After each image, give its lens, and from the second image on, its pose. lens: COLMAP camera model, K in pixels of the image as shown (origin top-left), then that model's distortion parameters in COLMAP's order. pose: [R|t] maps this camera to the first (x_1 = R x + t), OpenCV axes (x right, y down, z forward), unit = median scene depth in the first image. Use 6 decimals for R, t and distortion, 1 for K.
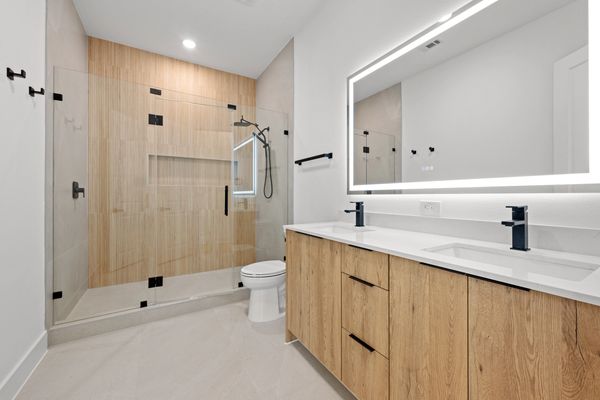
lens RADIAL K [[237.8, 0, 297.8], [0, 237.8, 196.2], [0, 0, 1]] dist [0.001745, 0.000098]
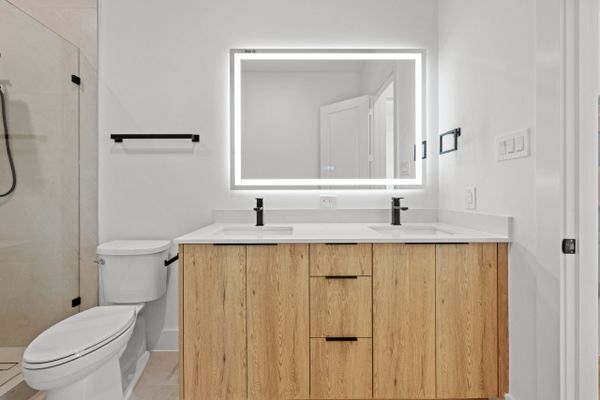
lens RADIAL K [[237.8, 0, 293.5], [0, 237.8, 192.8], [0, 0, 1]] dist [0.001745, 0.000098]
pose [[0.511952, -0.005035, 0.858999, -0.654173], [0.003584, 0.999987, 0.003725, 0.002223], [-0.859007, 0.001172, 0.511963, 0.640470]]
